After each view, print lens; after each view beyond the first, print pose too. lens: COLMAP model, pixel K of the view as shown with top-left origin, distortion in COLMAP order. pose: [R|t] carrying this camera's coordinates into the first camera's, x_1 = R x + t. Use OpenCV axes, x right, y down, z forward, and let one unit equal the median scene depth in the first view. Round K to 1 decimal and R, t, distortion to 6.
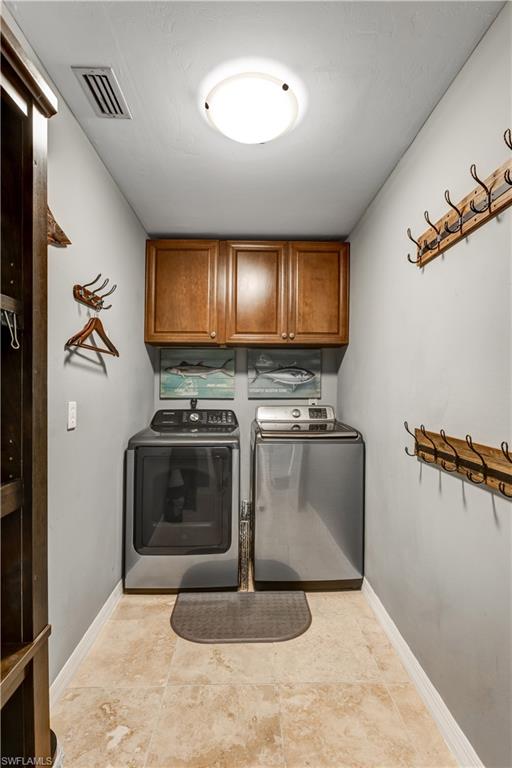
lens RADIAL K [[380.0, 0, 256.9], [0, 380.0, 405.5], [0, 0, 1]] dist [0.000131, 0.001061]
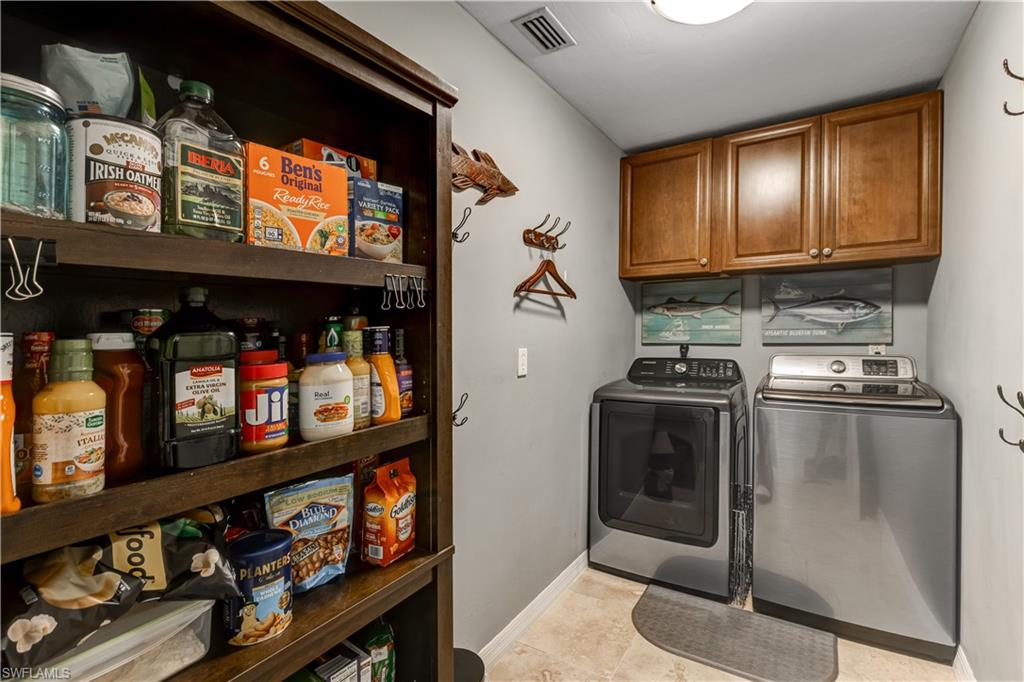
lens RADIAL K [[476.8, 0, 502.3], [0, 476.8, 342.0], [0, 0, 1]] dist [-0.002230, -0.000136]
pose [[0.819838, -0.001094, -0.572594, 0.101879], [-0.010311, 0.999808, -0.016675, -0.002963], [0.572503, 0.019575, 0.819669, -0.022849]]
